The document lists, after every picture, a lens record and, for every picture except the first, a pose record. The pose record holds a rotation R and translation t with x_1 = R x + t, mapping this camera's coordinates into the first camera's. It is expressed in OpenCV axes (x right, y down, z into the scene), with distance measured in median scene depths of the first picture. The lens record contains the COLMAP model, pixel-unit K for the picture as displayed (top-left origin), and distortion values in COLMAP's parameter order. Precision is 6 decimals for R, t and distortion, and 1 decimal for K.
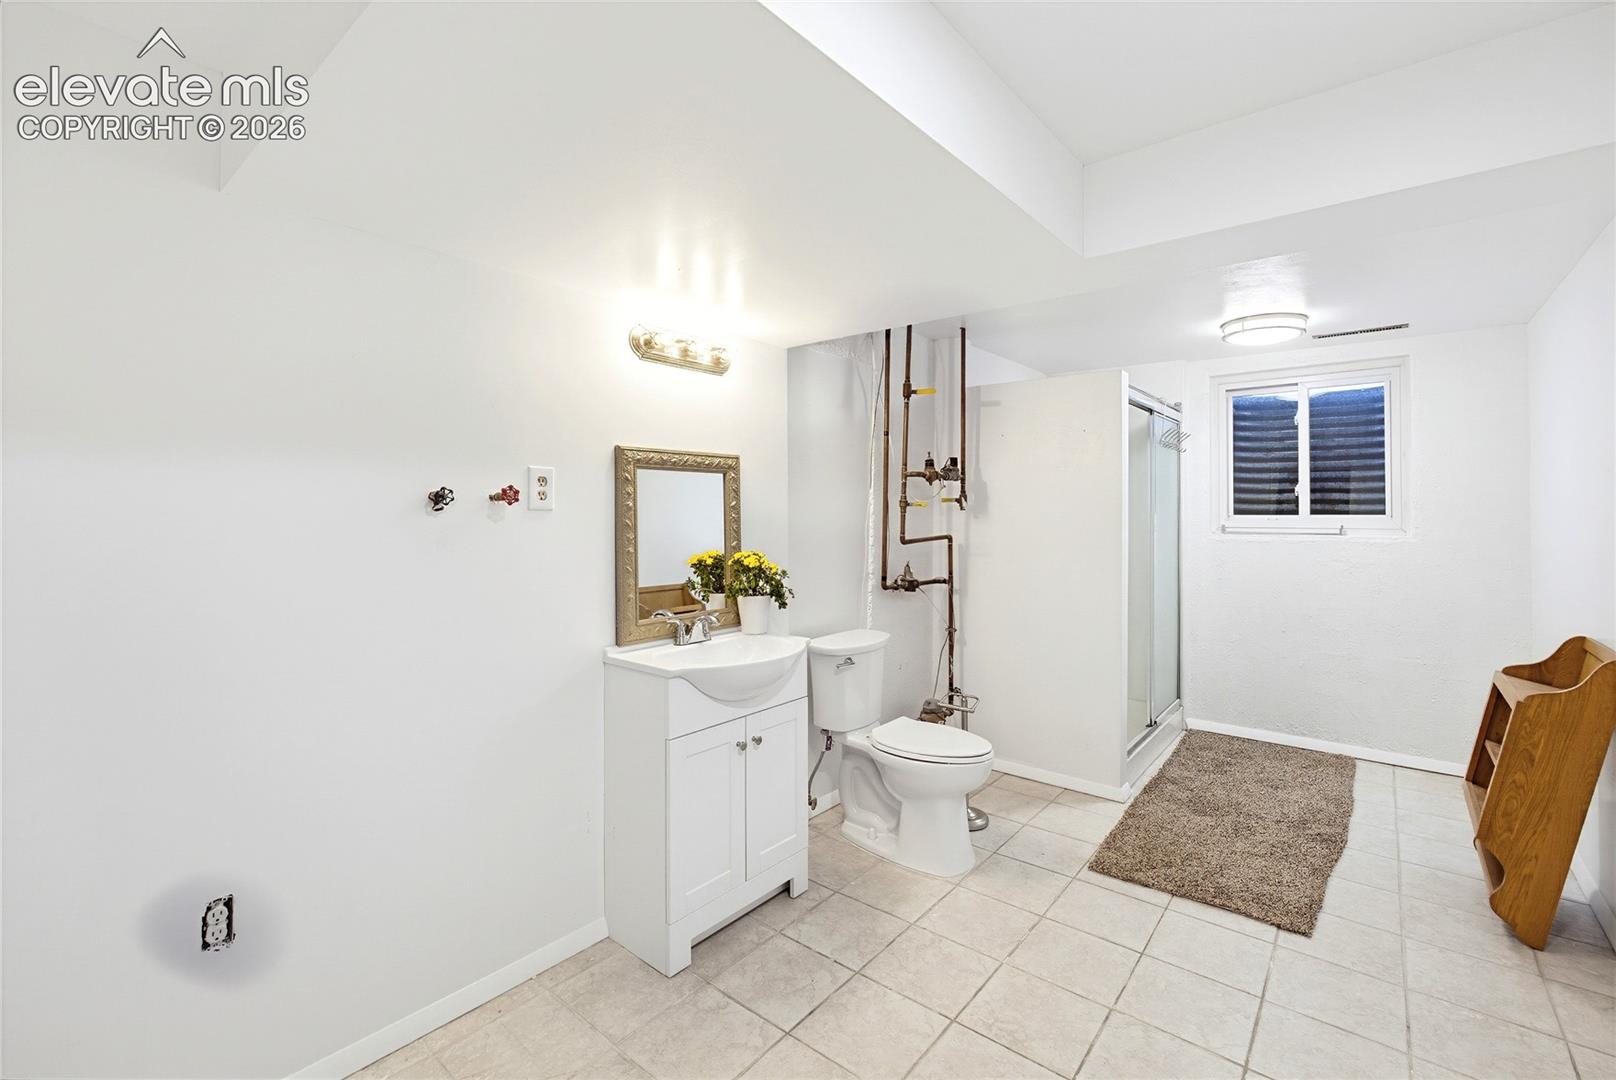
lens RADIAL K [[680.1, 0, 814.8], [0, 680.1, 525.6], [0, 0, 1]] dist [-0.021918, 0.000287]
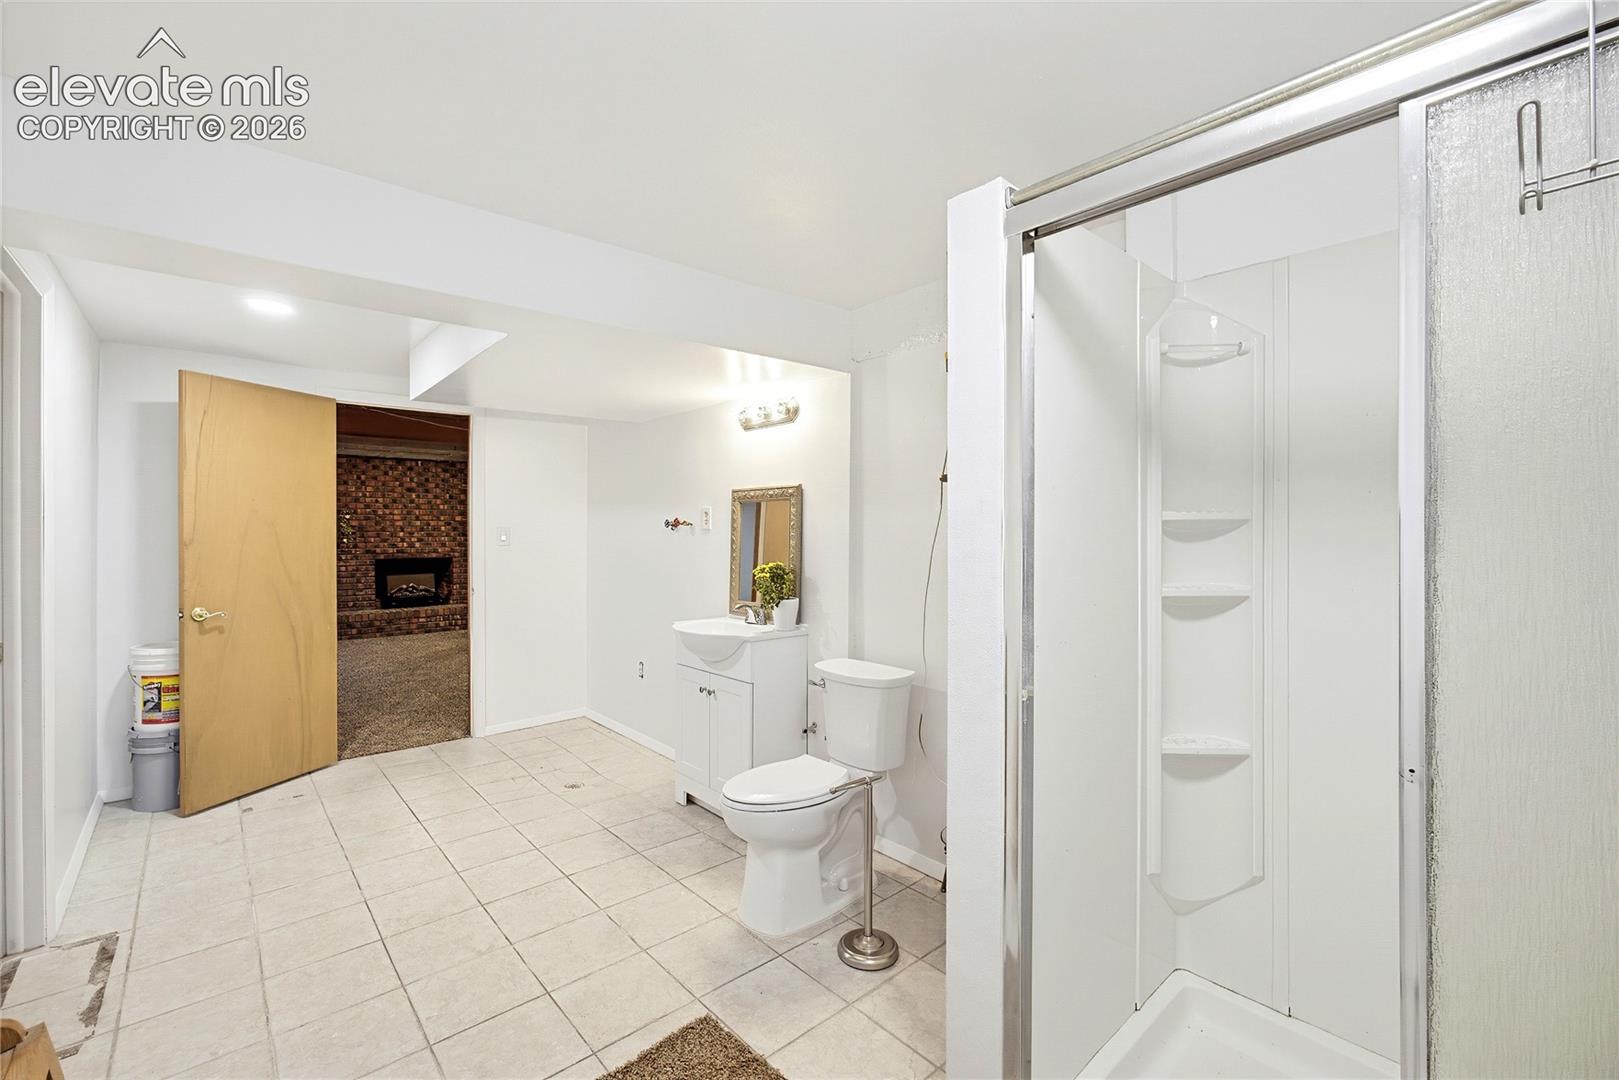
lens RADIAL K [[690.4, 0, 805.4], [0, 690.4, 530.3], [0, 0, 1]] dist [-0.011200, 0.001685]
pose [[-0.149800, 0.008188, -0.988682, 1.330756], [-0.011337, 0.999886, 0.009999, -0.039501], [0.988651, 0.012706, -0.149690, 1.427268]]
